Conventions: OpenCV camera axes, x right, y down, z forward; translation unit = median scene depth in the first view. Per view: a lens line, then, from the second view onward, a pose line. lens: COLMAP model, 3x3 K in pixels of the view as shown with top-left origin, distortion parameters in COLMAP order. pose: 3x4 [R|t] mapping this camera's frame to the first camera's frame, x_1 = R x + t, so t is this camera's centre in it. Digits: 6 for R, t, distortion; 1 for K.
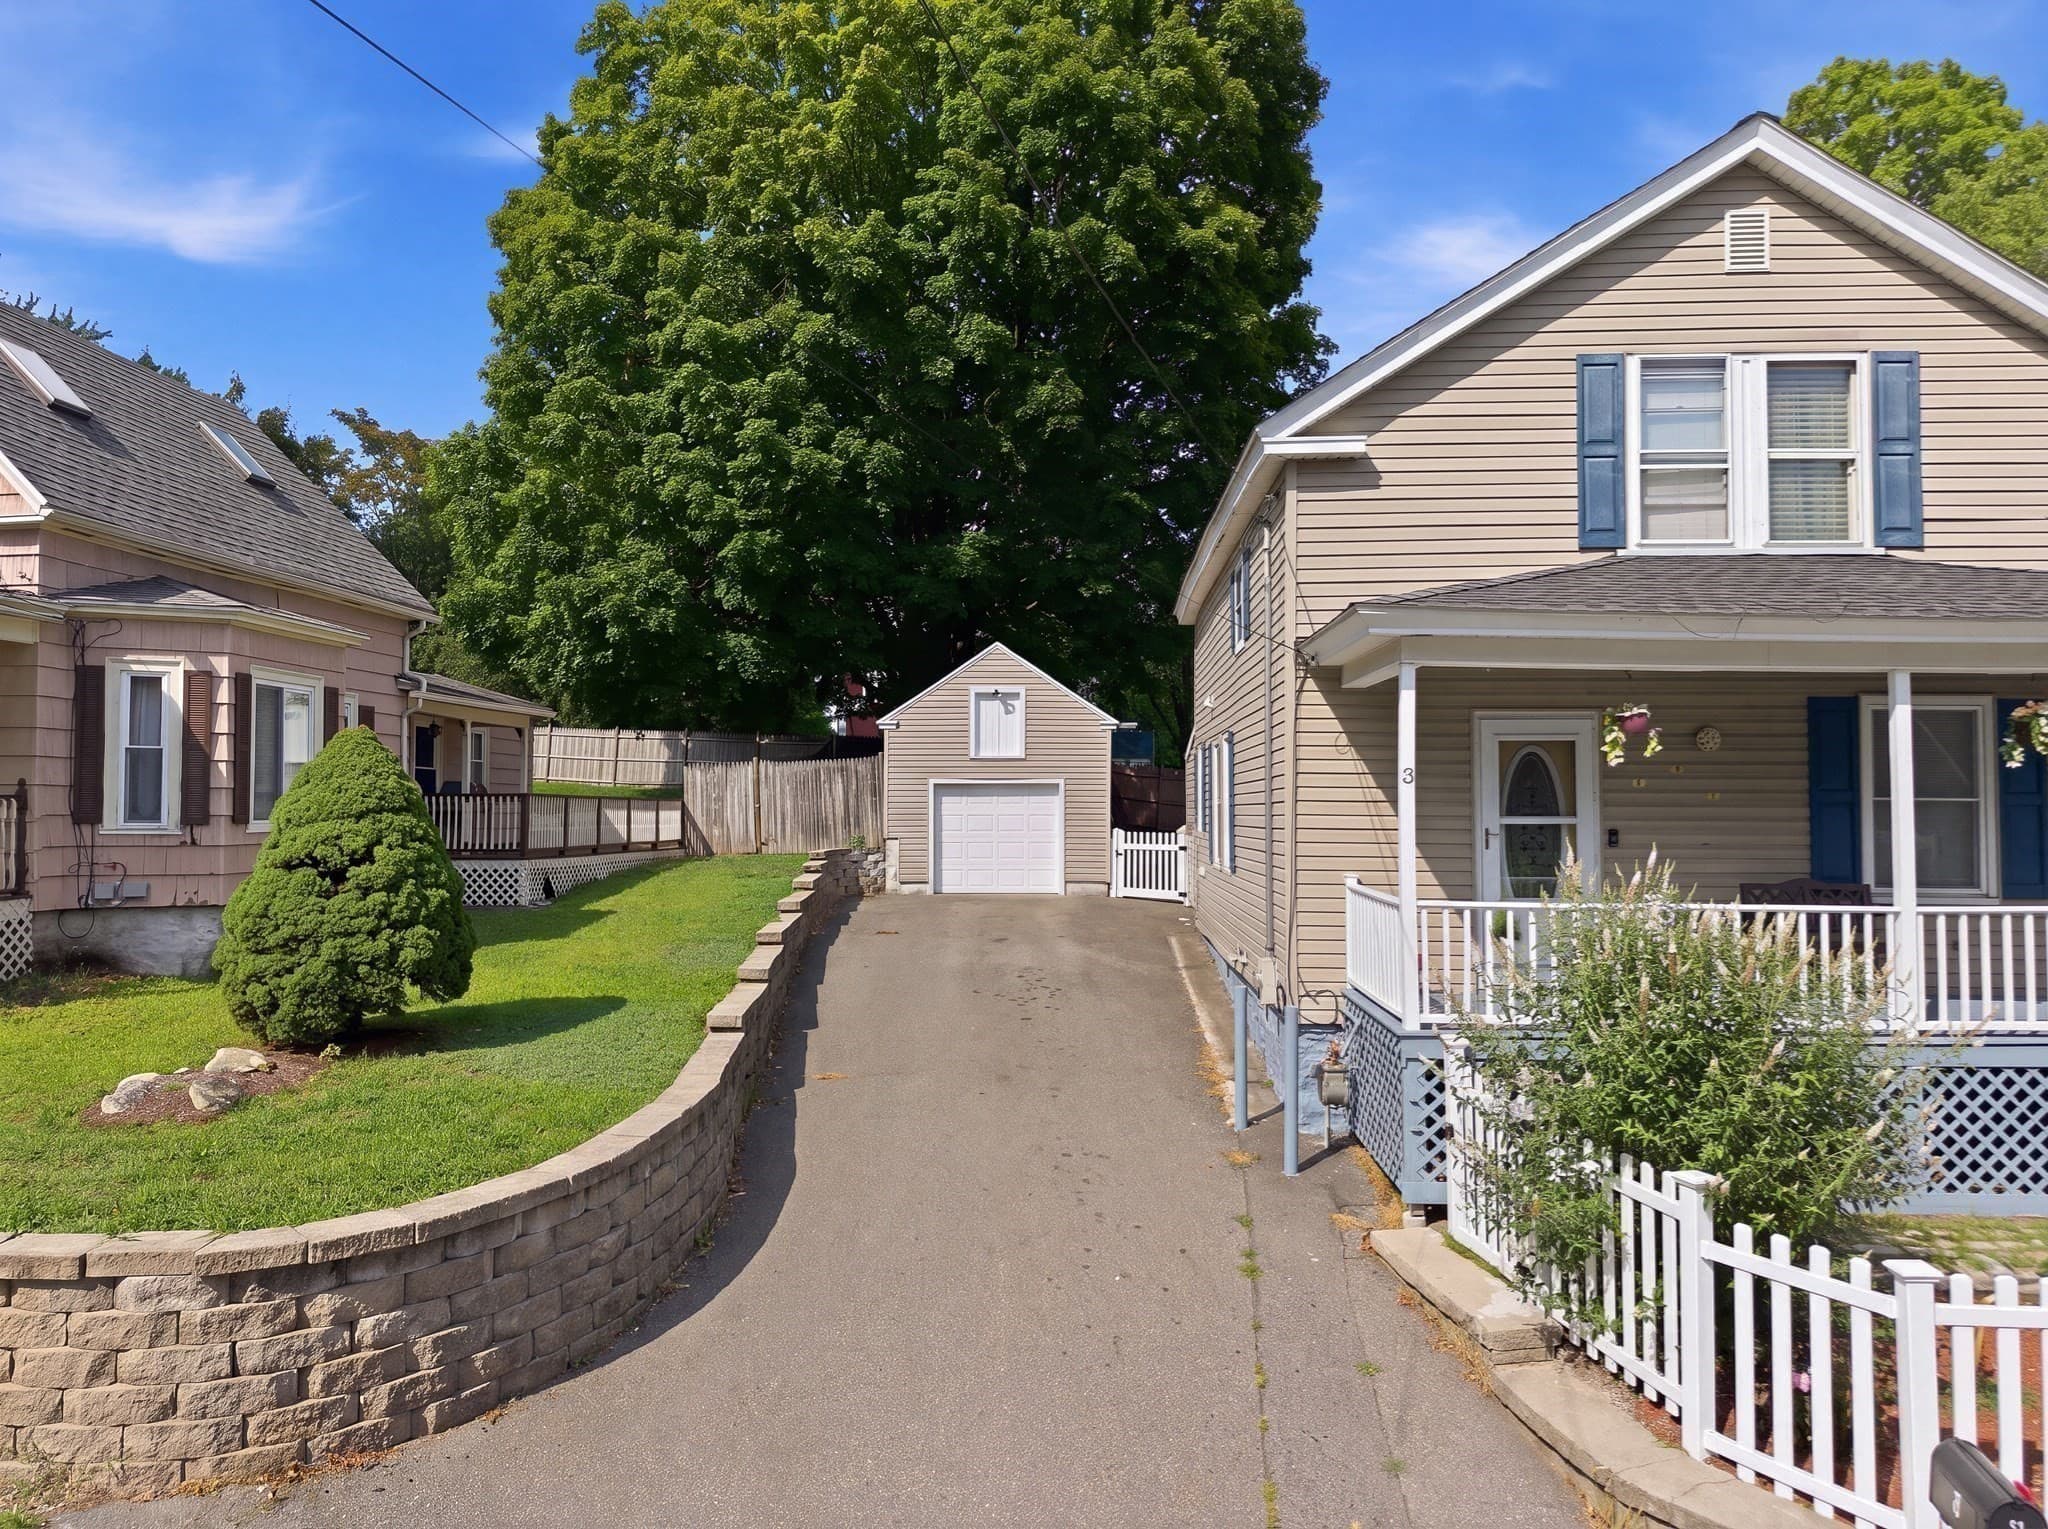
lens RADIAL K [[1355.1, 0, 1029.2], [0, 1355.1, 759.3], [0, 0, 1]] dist [0.040659, -0.037176]
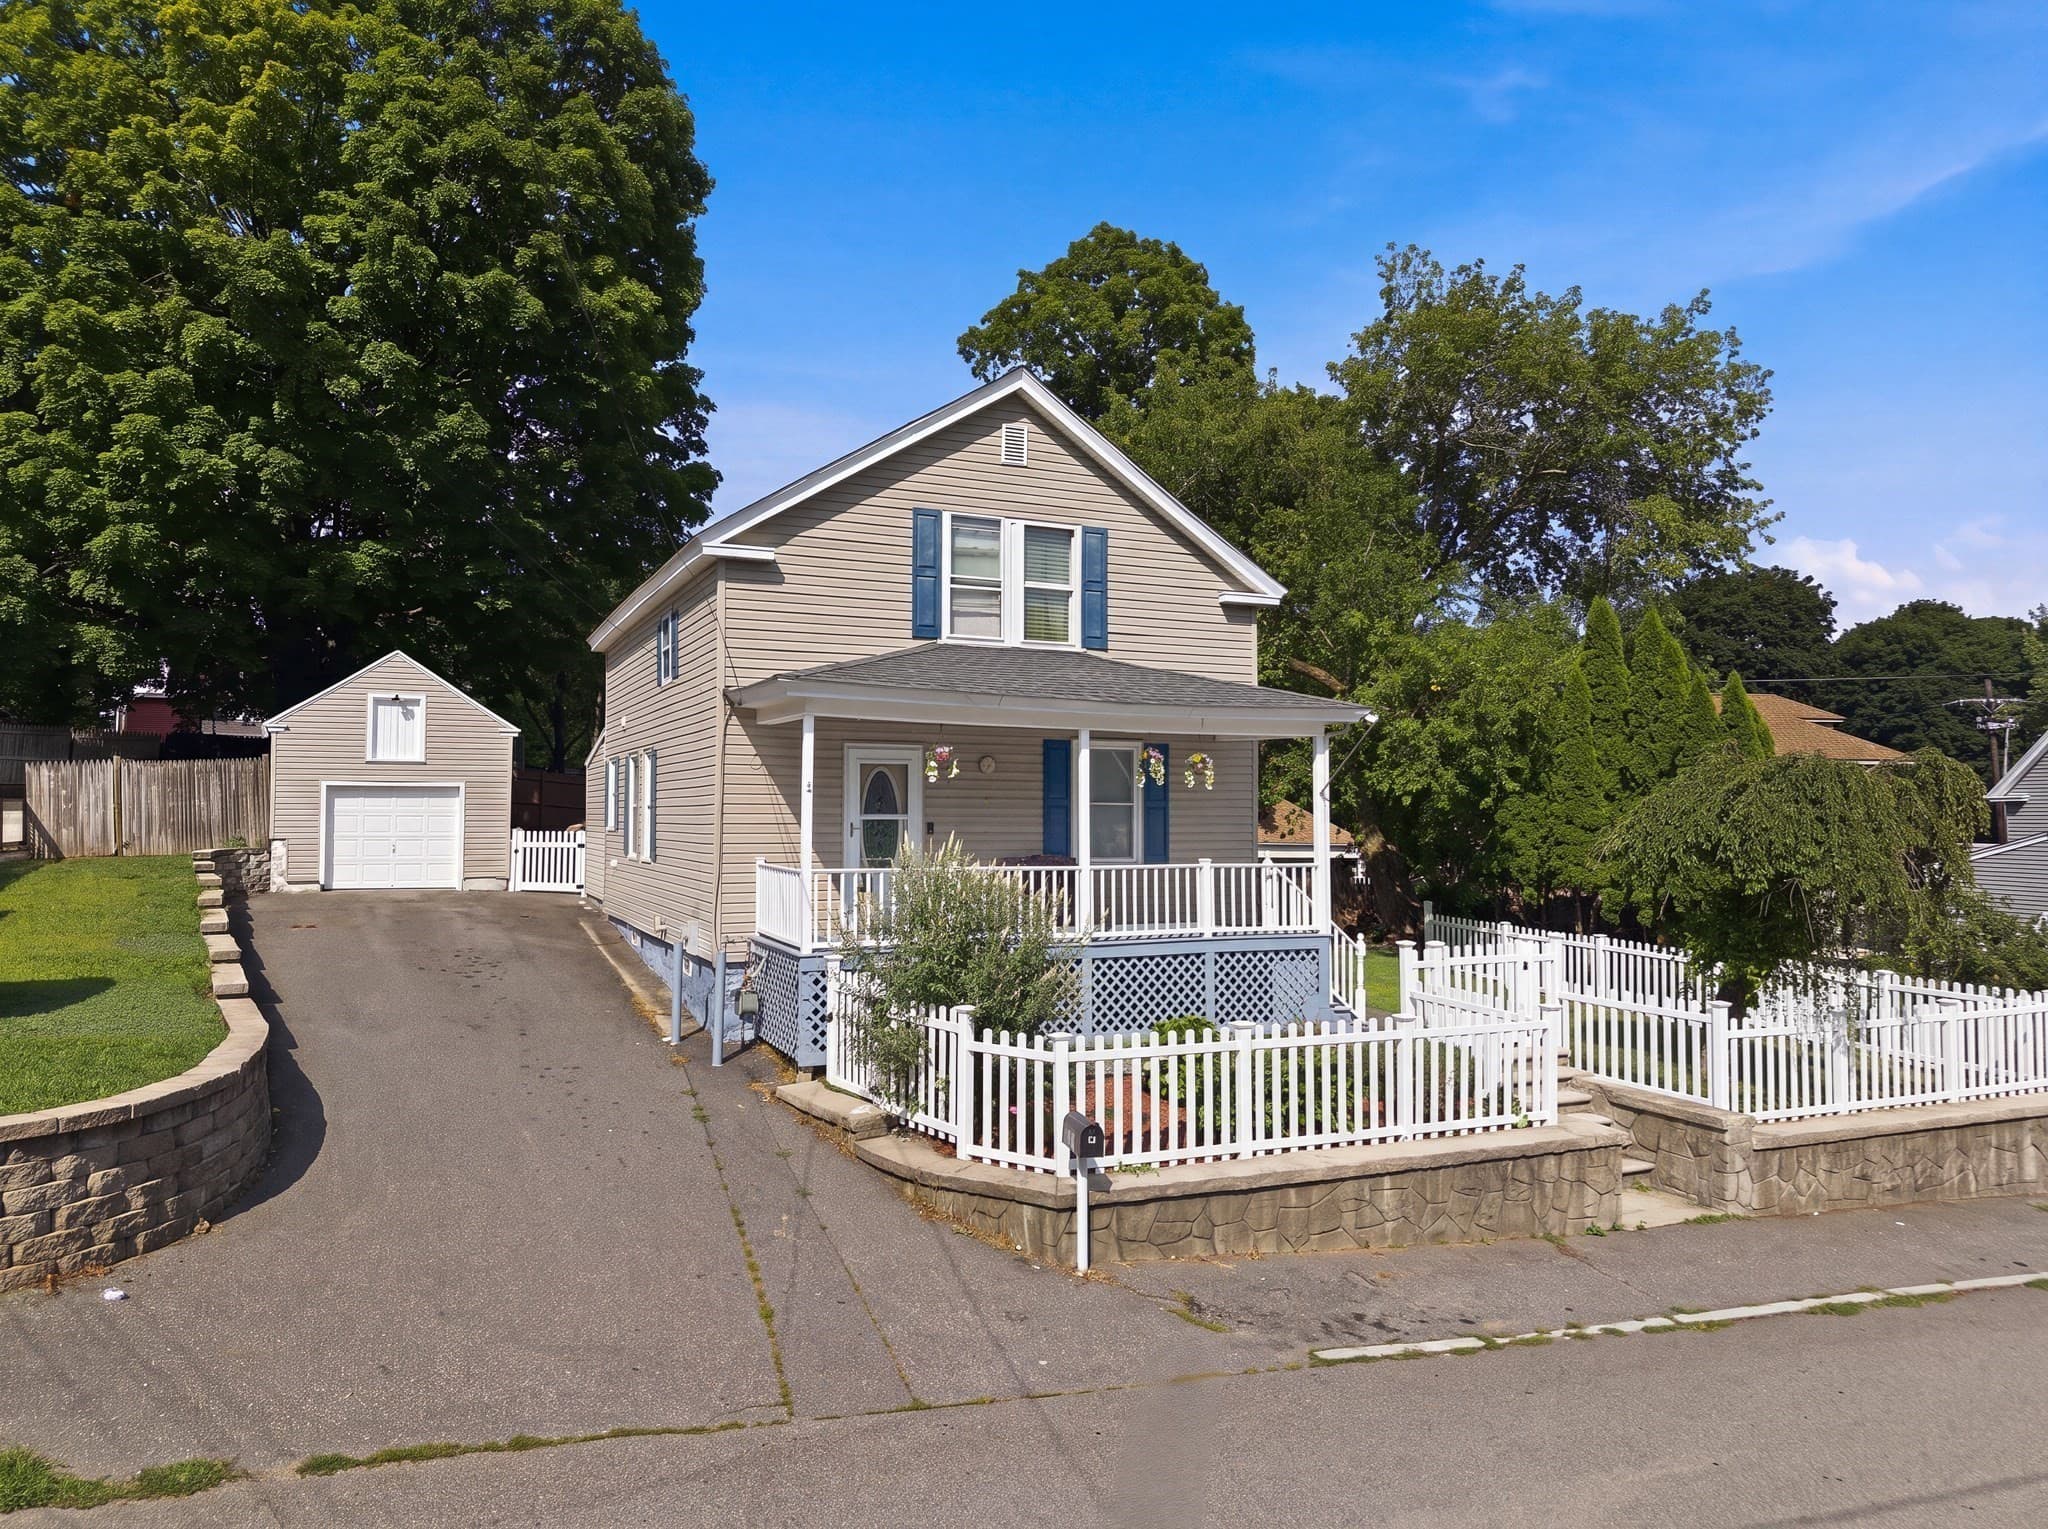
lens RADIAL K [[1355.1, 0, 1017.3], [0, 1355.1, 760.6], [0, 0, 1]] dist [0.040659, -0.037176]
pose [[0.892451, 0.018965, 0.450745, -0.134169], [-0.018803, 0.999812, -0.004838, -0.010674], [-0.450752, -0.004158, 0.892639, -0.314934]]
